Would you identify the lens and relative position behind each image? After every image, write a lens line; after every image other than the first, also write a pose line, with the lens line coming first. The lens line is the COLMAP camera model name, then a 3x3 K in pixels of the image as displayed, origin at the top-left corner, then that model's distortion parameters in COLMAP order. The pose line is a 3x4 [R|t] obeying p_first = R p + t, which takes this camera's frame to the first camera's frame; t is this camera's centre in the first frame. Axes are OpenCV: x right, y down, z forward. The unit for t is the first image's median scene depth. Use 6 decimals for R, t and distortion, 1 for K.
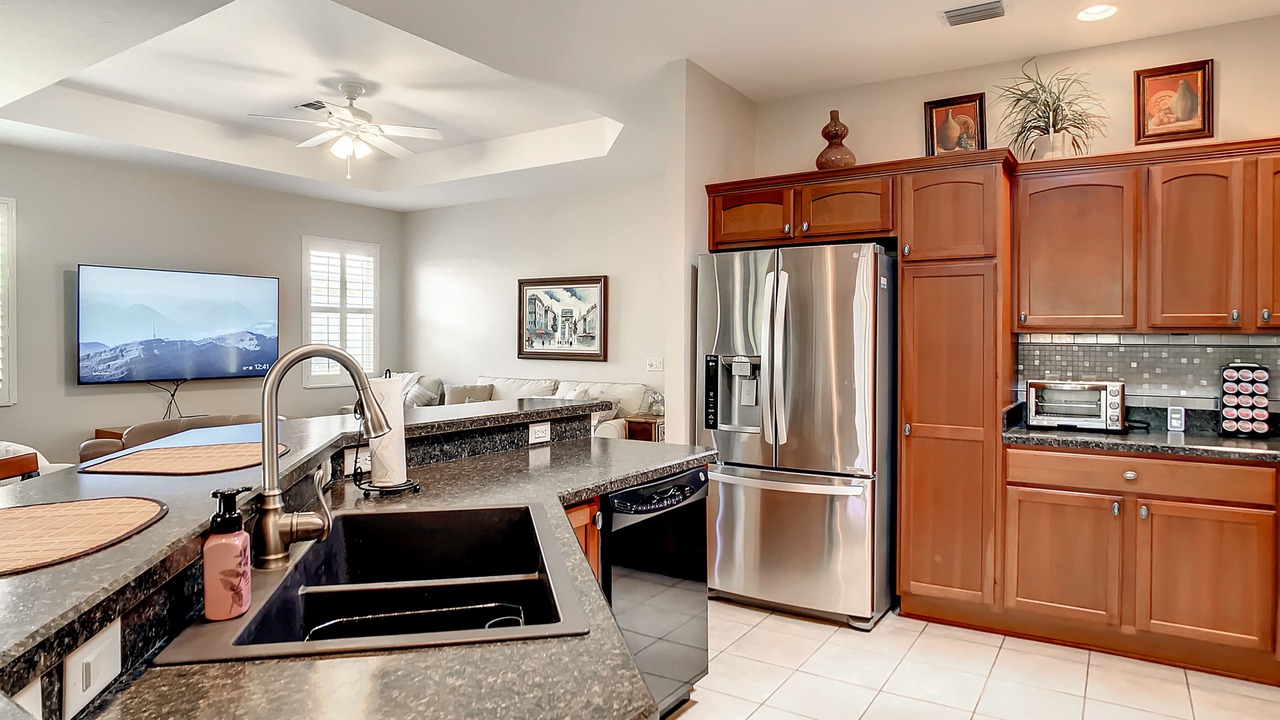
lens RADIAL K [[748.7, 0, 633.0], [0, 748.7, 331.1], [0, 0, 1]] dist [-0.067224, 0.000358]
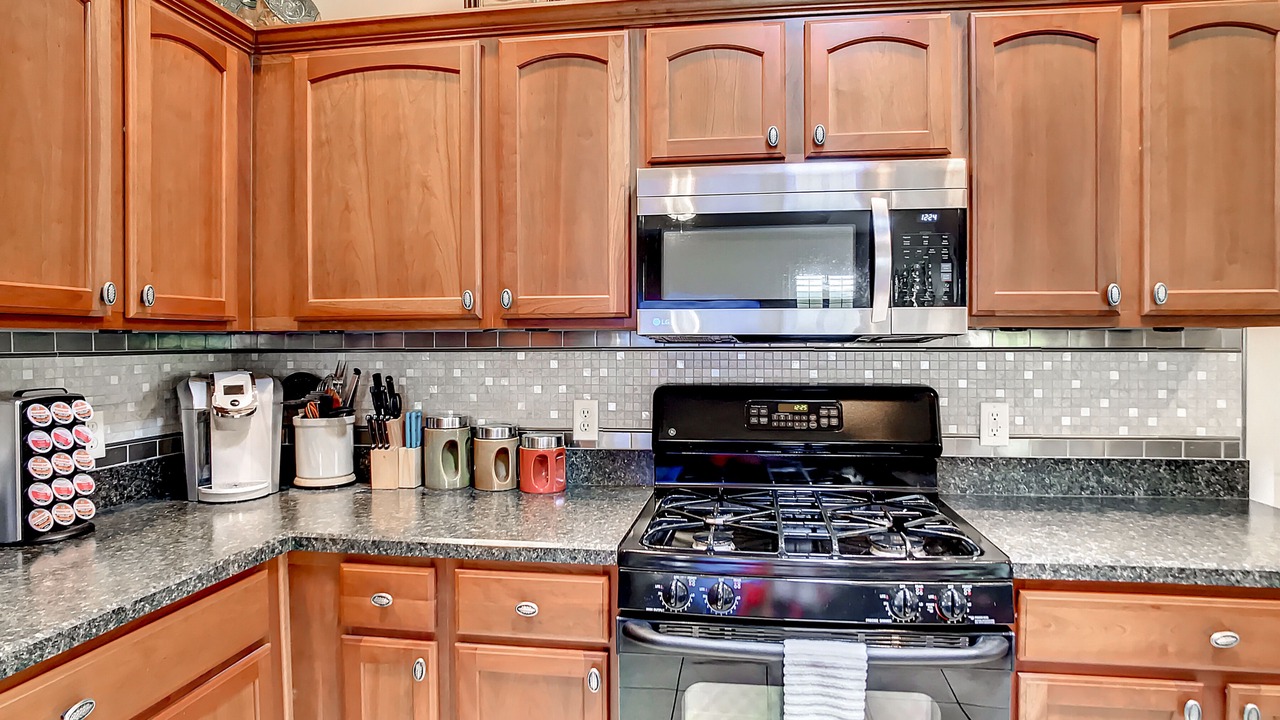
lens RADIAL K [[731.8, 0, 638.9], [0, 731.8, 344.5], [0, 0, 1]] dist [-0.004899, 0.001760]
pose [[-0.438462, -0.015233, 0.898621, 0.221927], [-0.008629, 0.999882, 0.012739, 0.004229], [-0.898709, -0.002168, -0.438541, 0.861221]]
